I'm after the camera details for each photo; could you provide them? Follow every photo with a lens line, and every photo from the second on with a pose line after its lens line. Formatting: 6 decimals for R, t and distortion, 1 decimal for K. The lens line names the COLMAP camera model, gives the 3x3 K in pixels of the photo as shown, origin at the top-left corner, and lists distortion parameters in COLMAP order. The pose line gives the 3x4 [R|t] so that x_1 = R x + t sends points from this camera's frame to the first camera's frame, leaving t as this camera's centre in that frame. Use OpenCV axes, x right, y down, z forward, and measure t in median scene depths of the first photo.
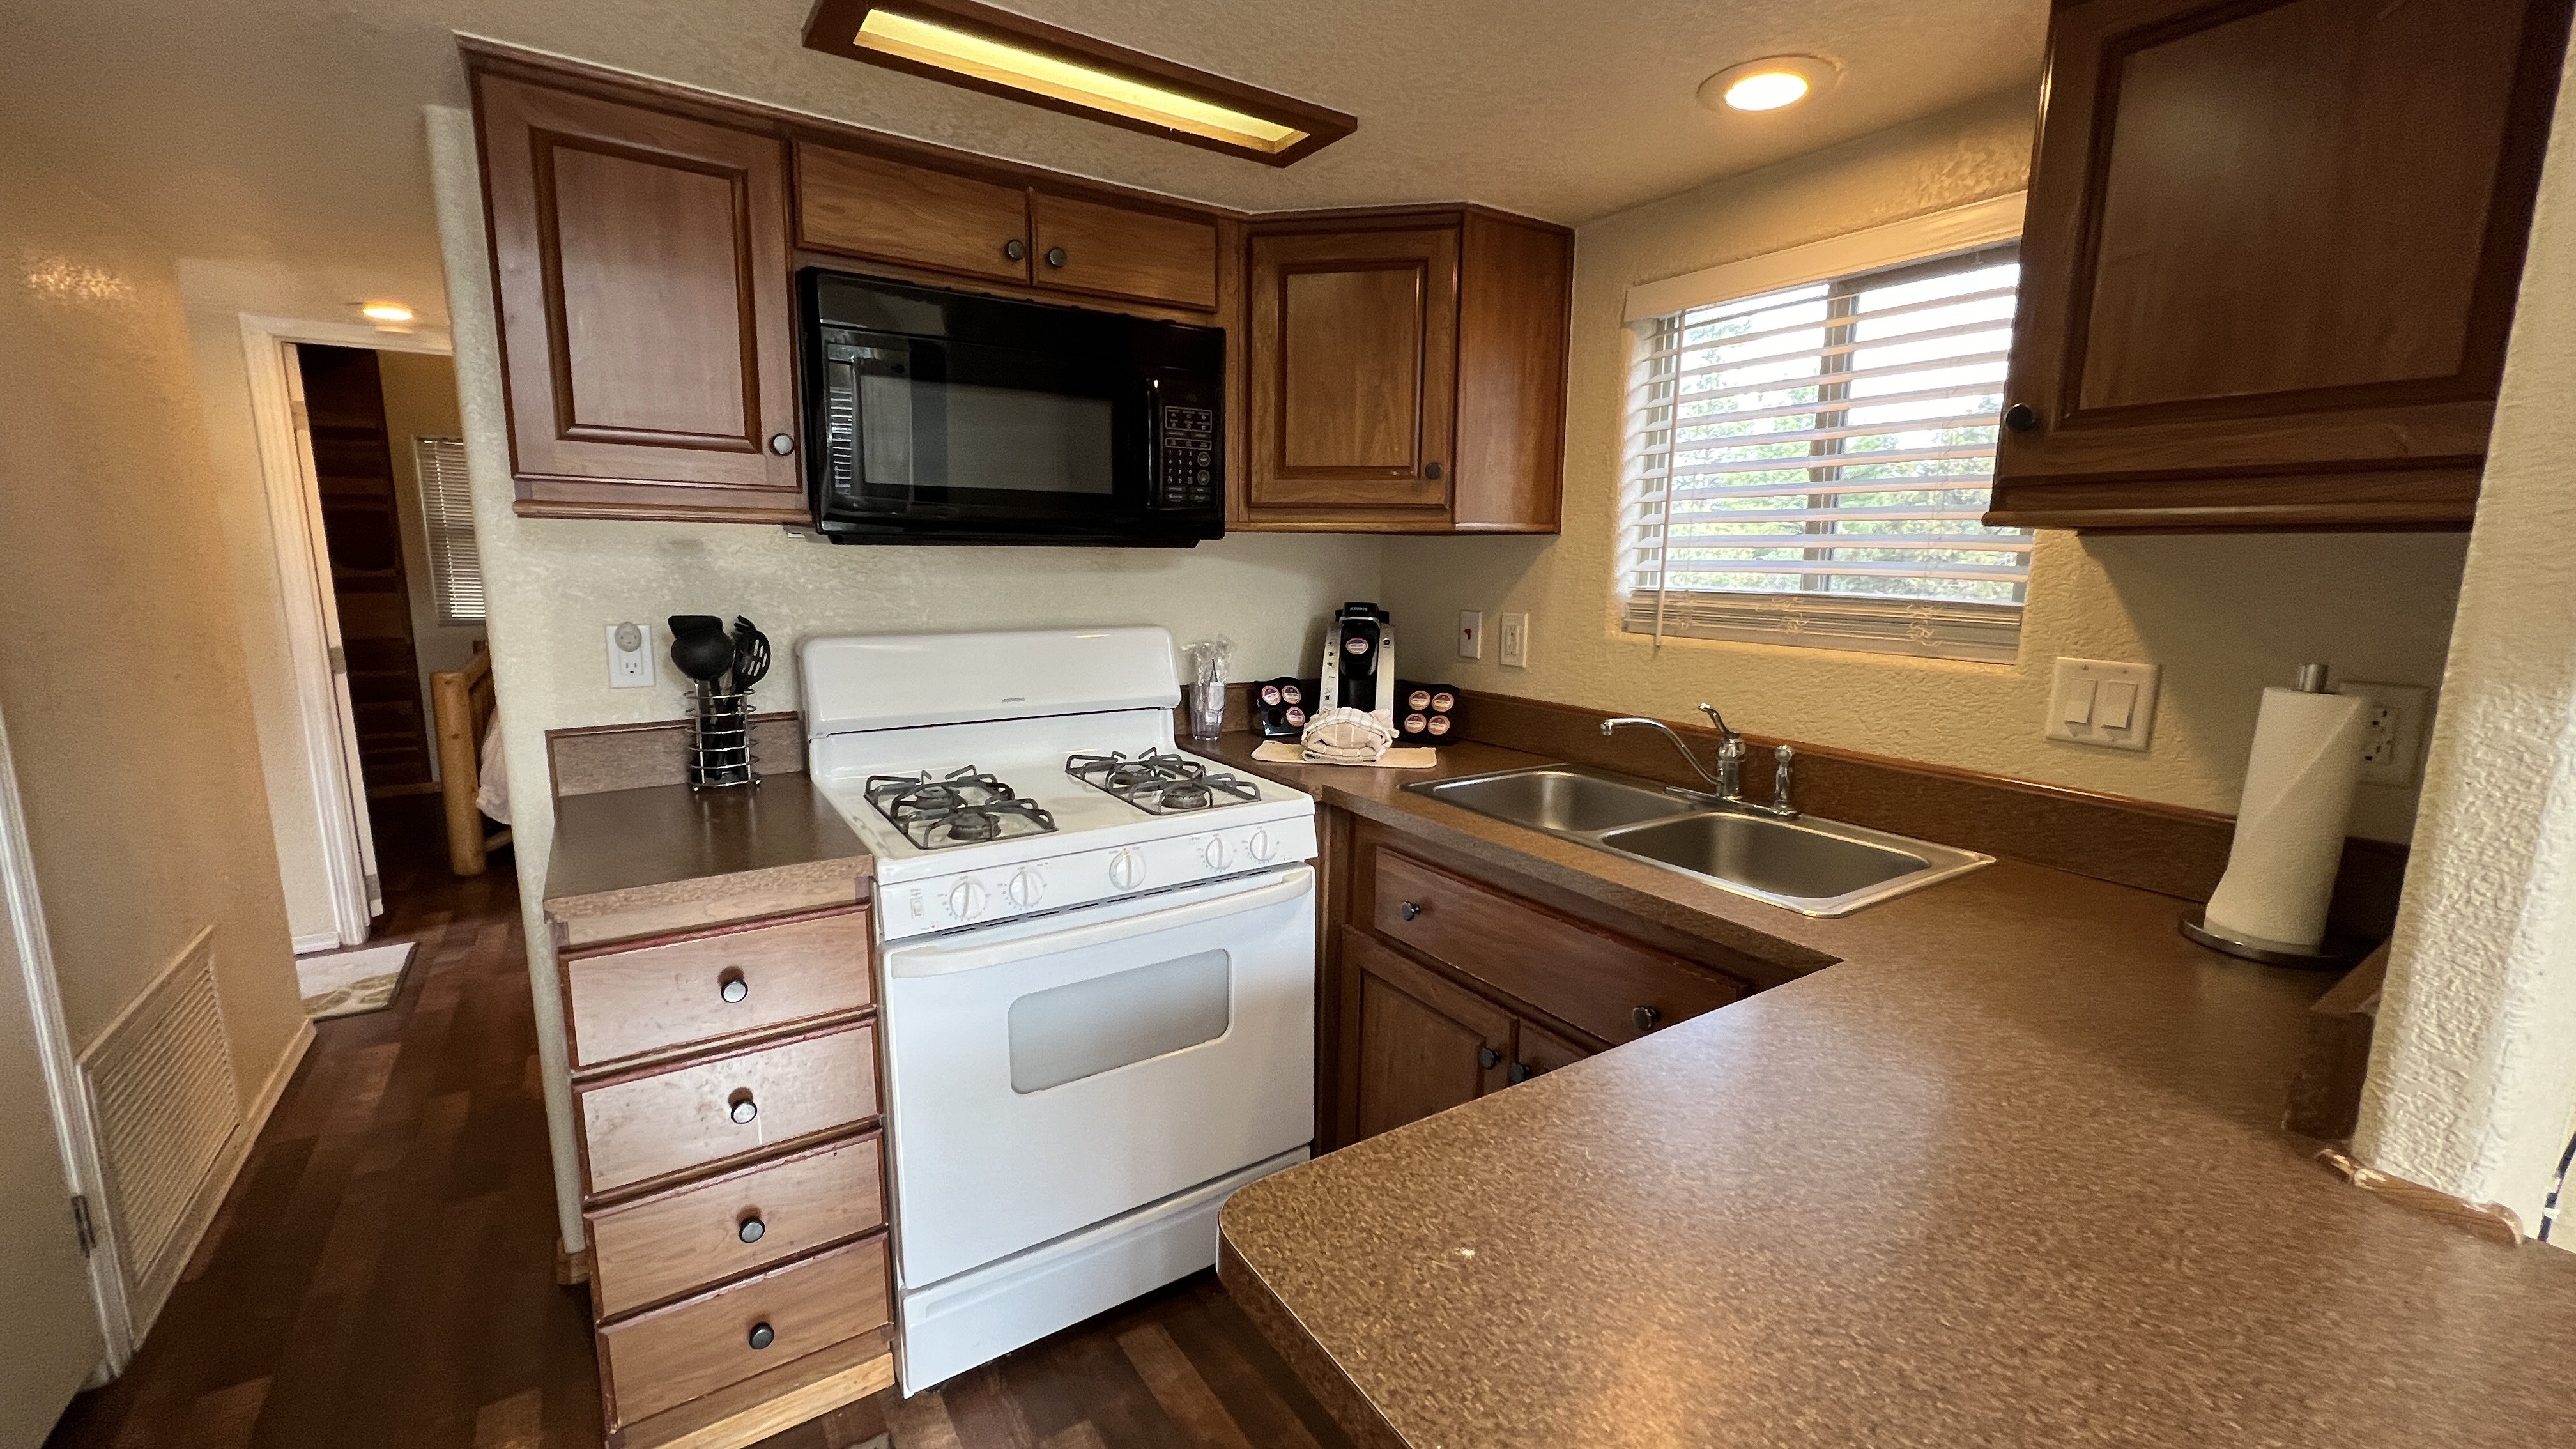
lens RADIAL K [[1022.7, 0, 1288.0], [0, 1022.7, 724.5], [0, 0, 1]] dist [-0.003168, -0.000174]
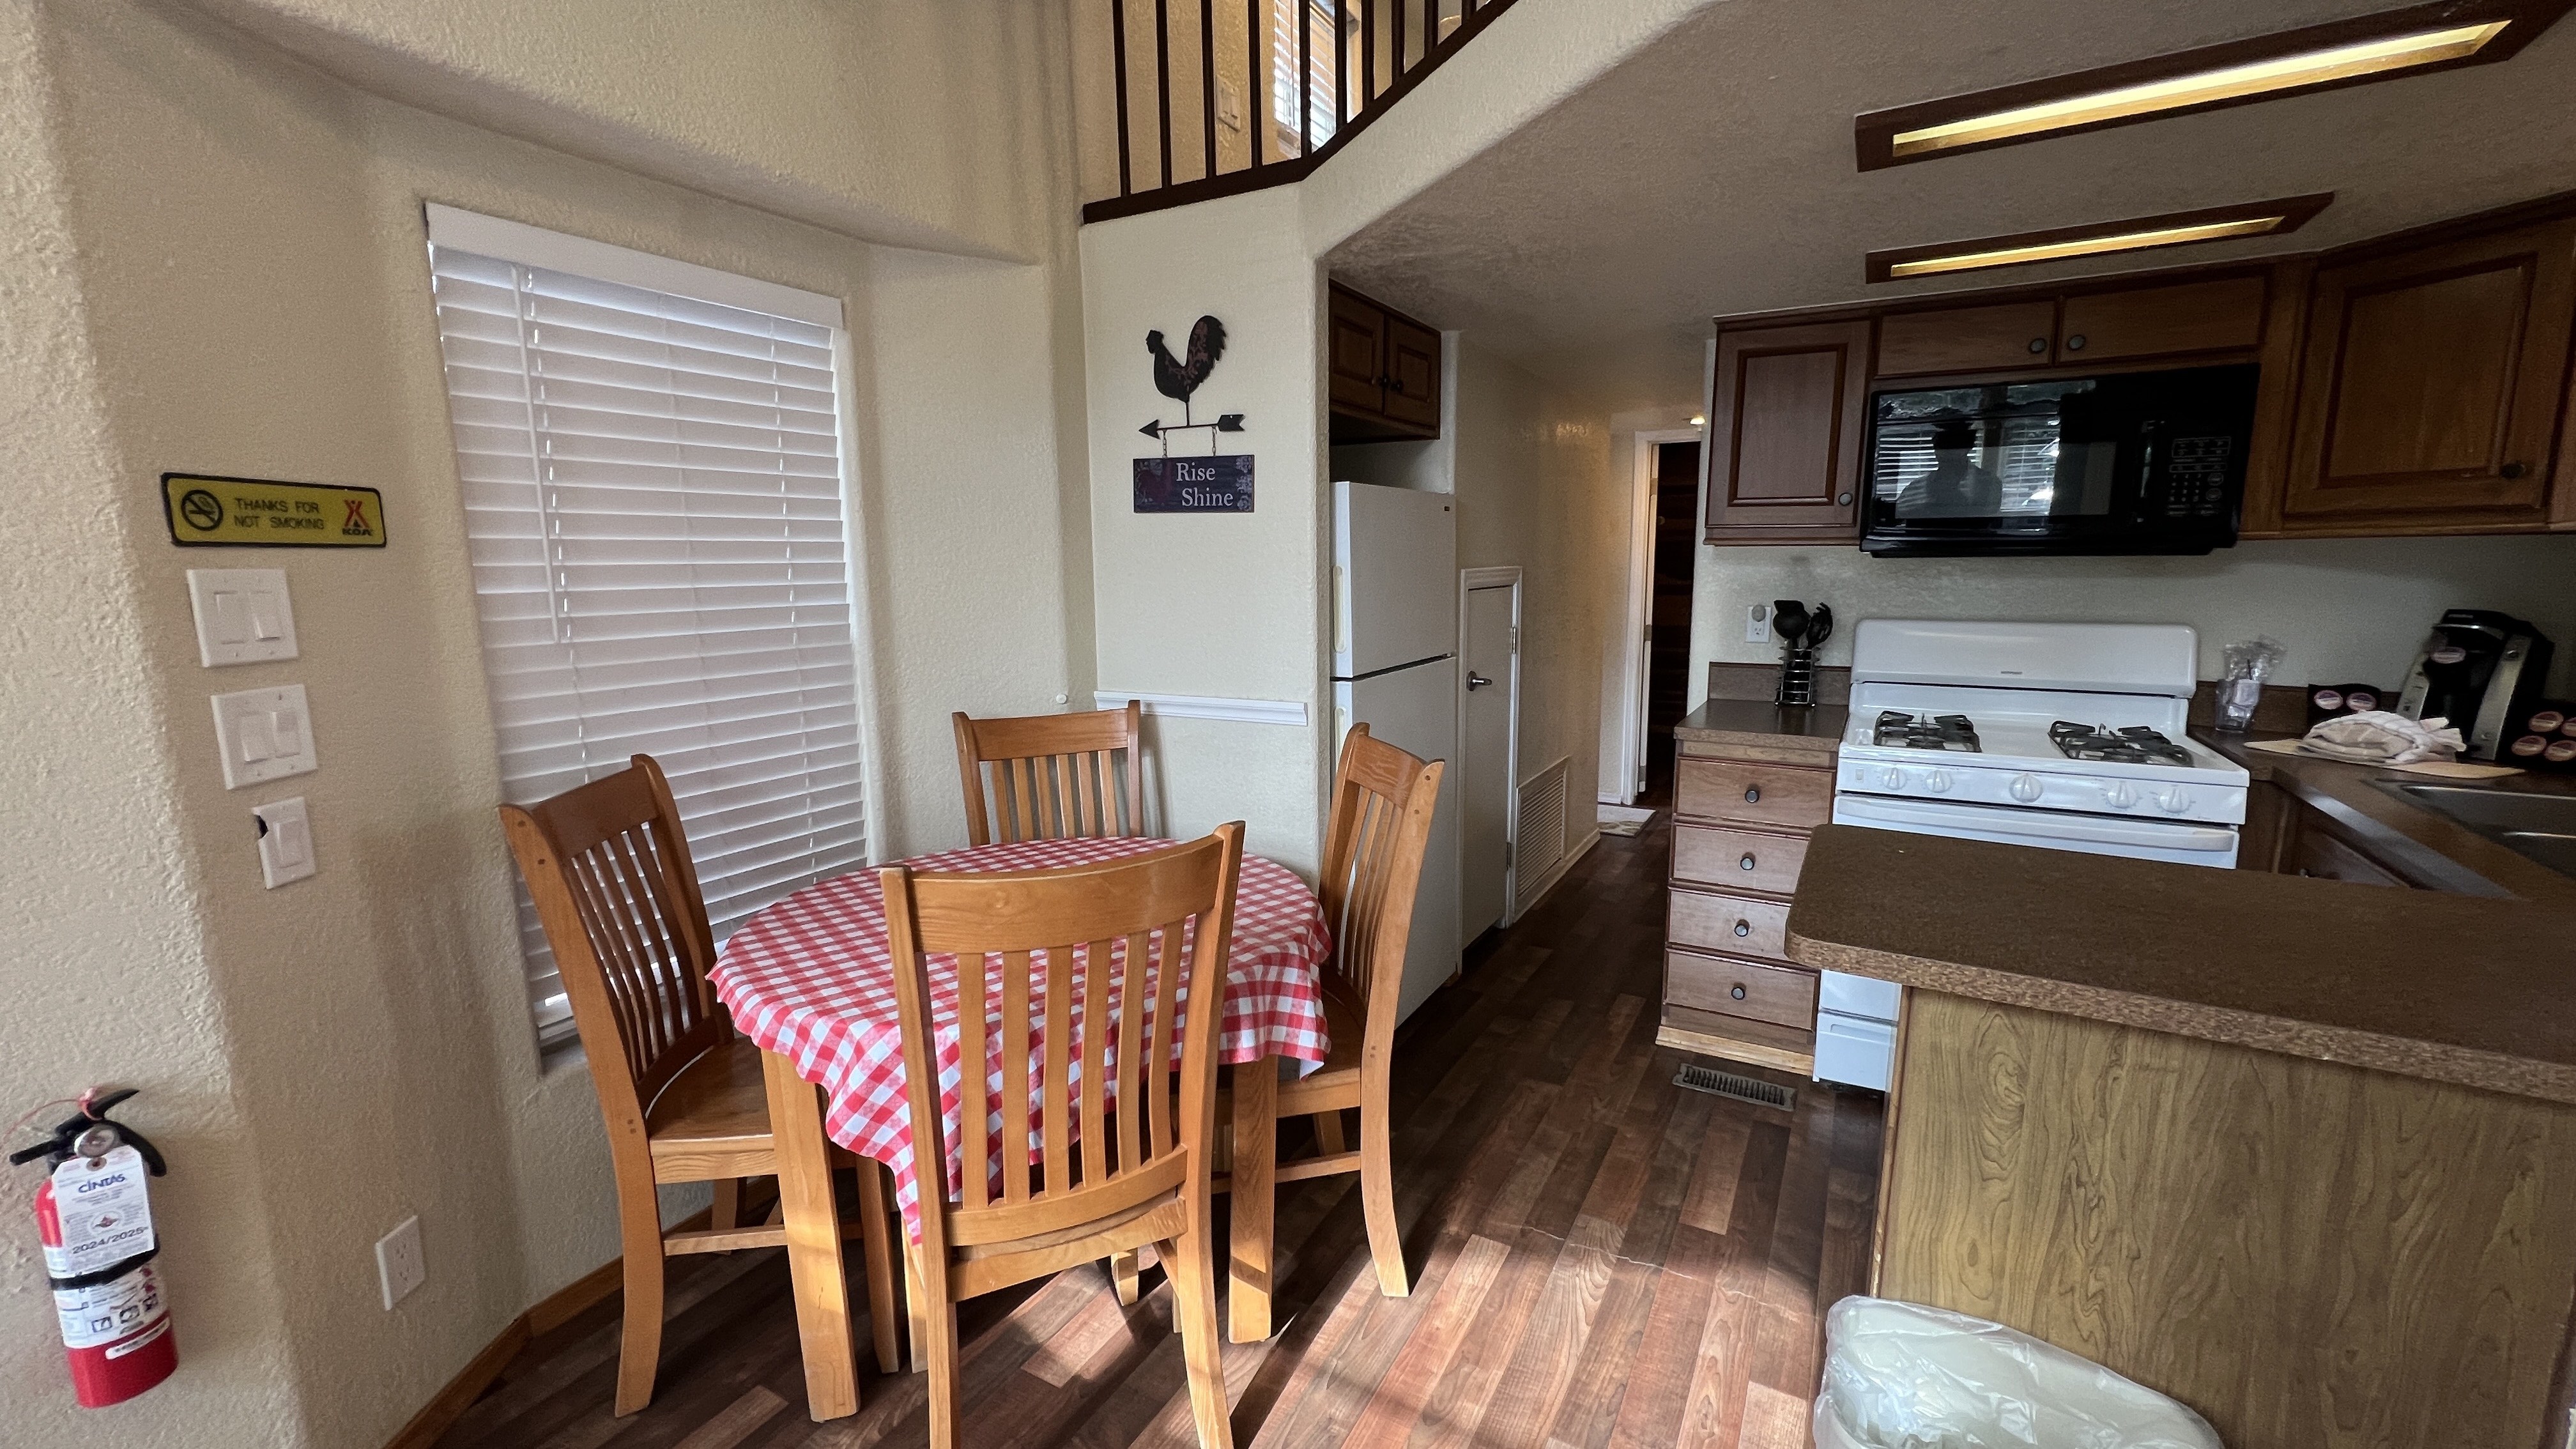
lens RADIAL K [[1041.2, 0, 1288.0], [0, 1041.2, 724.5], [0, 0, 1]] dist [-0.001506, 0.000209]
pose [[0.445780, 0.124771, -0.886404, 0.521074], [-0.139444, 0.987829, 0.068920, 0.080868], [0.884214, 0.092880, 0.457753, -0.442144]]
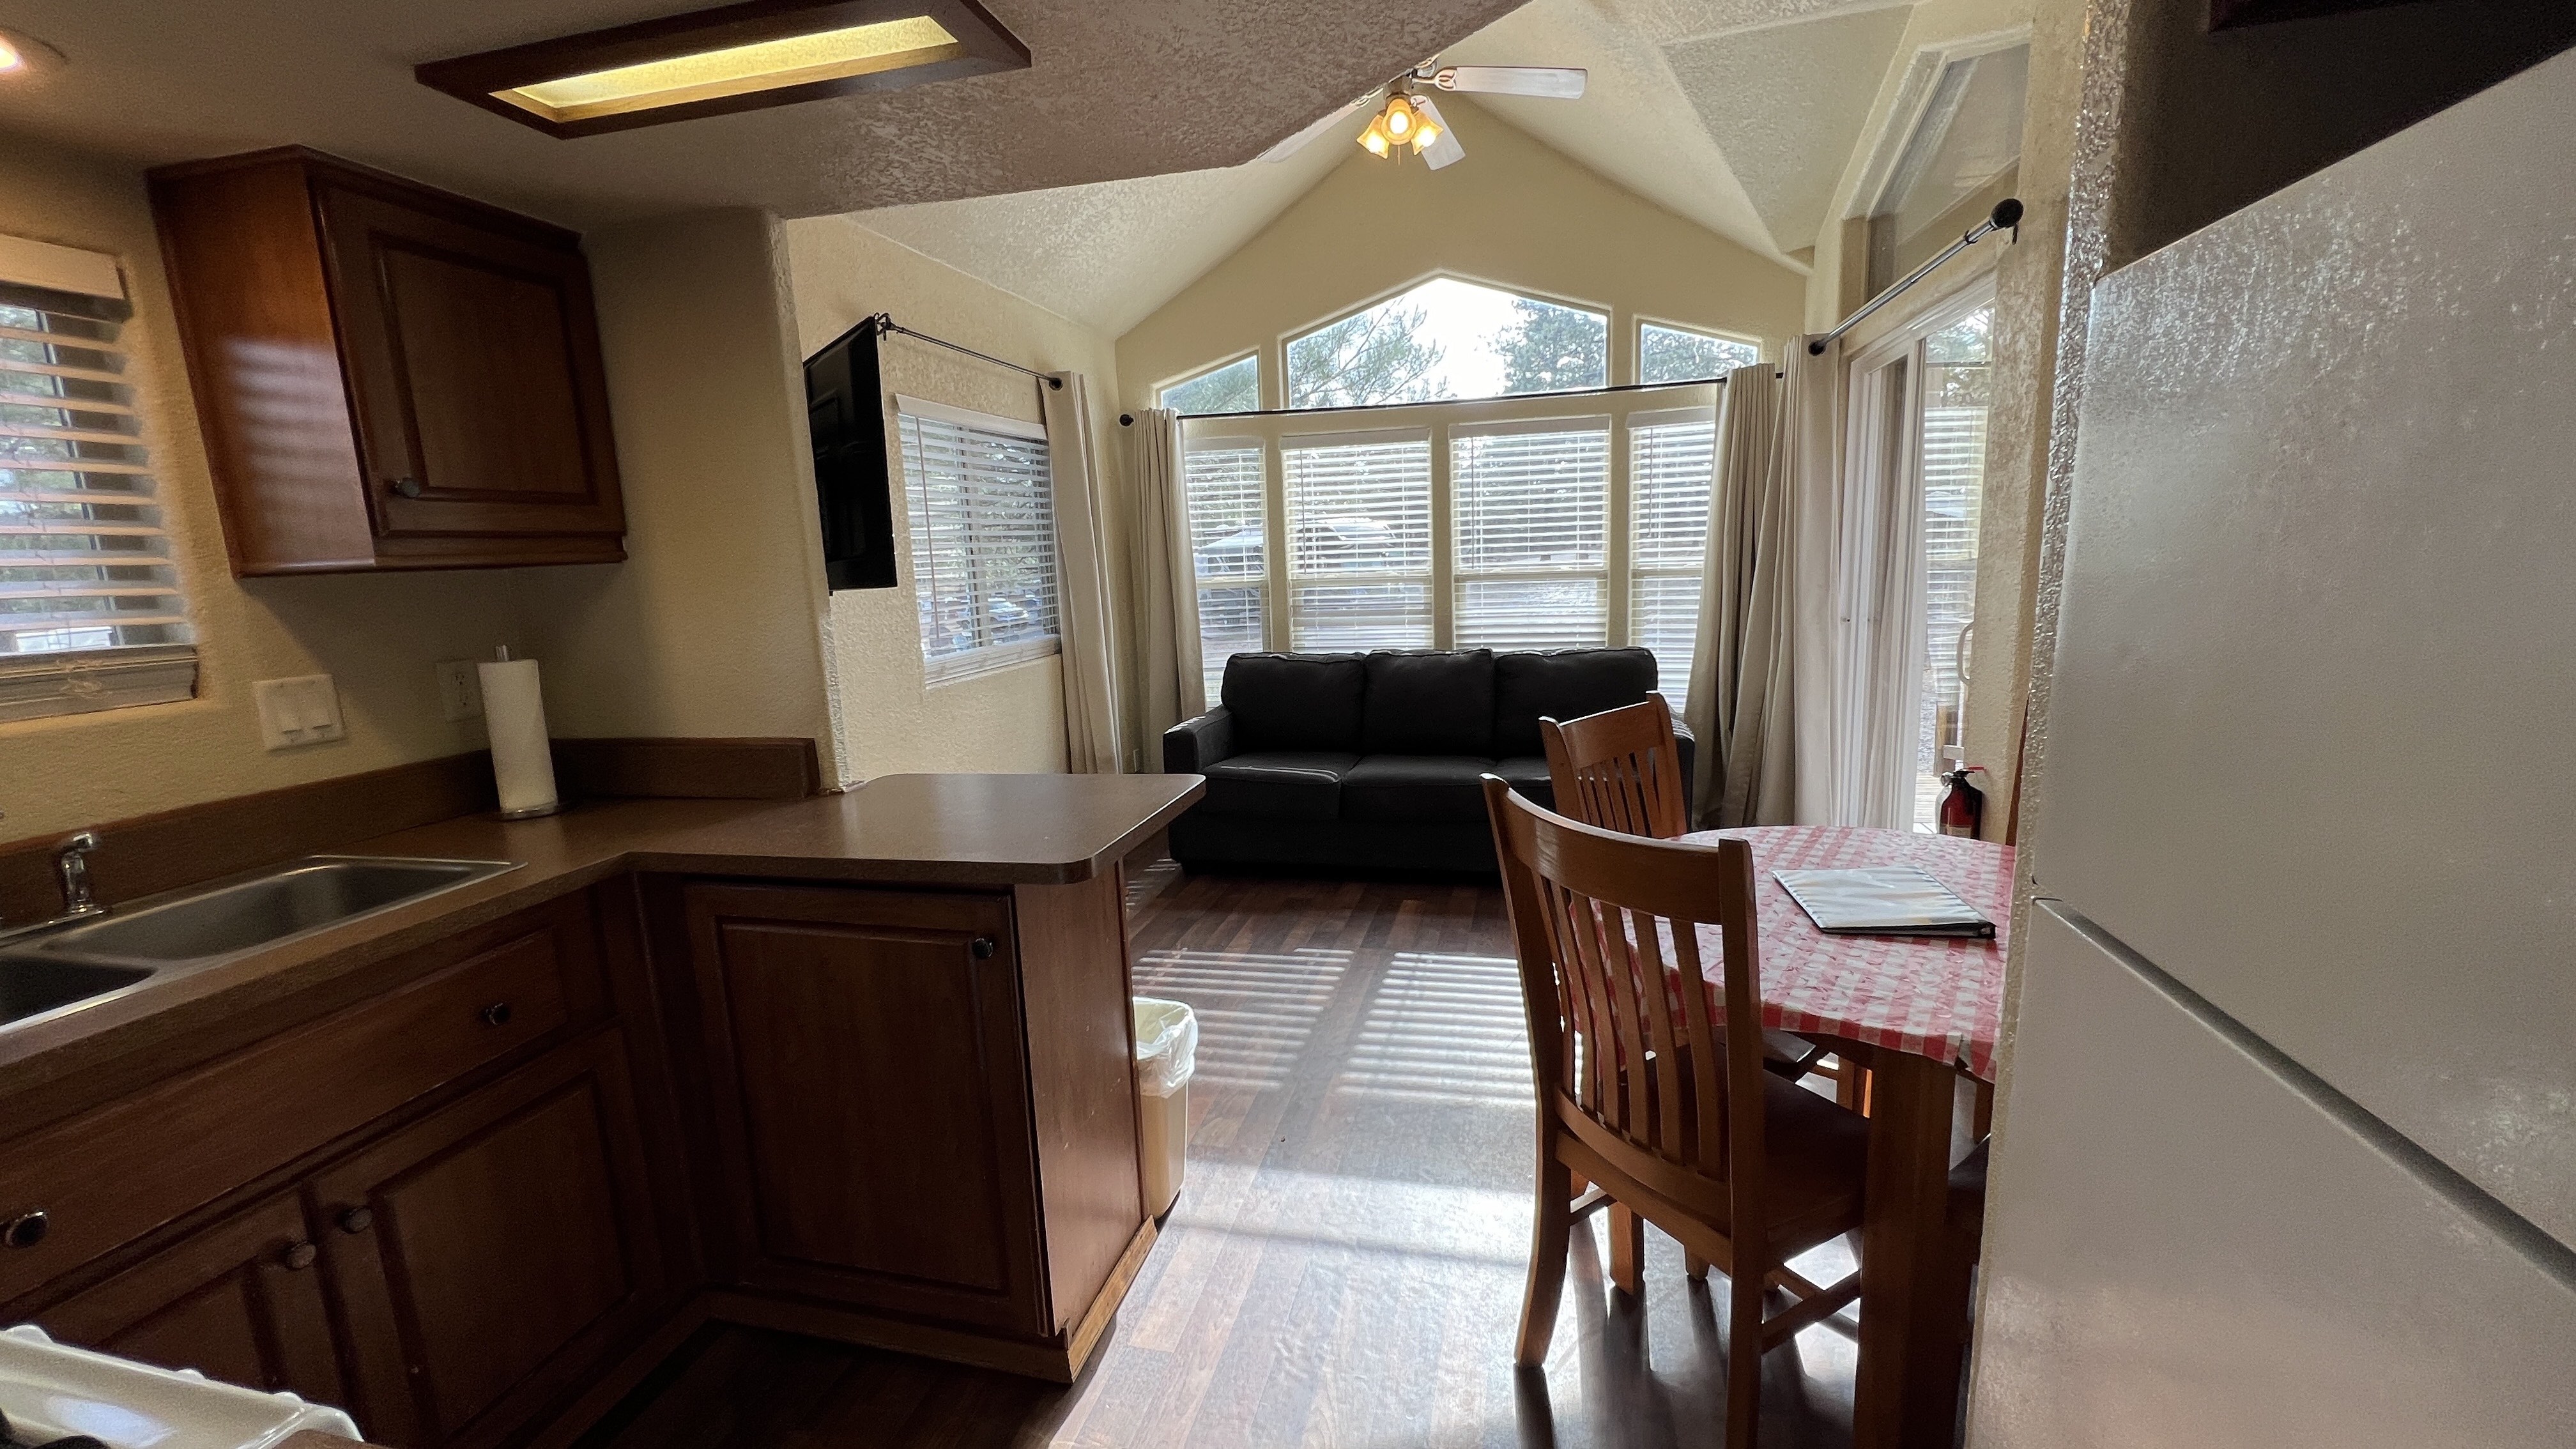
lens RADIAL K [[1041.2, 0, 1288.0], [0, 1041.2, 724.5], [0, 0, 1]] dist [-0.001506, 0.000209]
pose [[-0.683789, -0.108363, 0.721589, -0.672945], [0.153863, 0.945263, 0.287757, -0.132816], [-0.713273, 0.307791, -0.629687, 0.680256]]
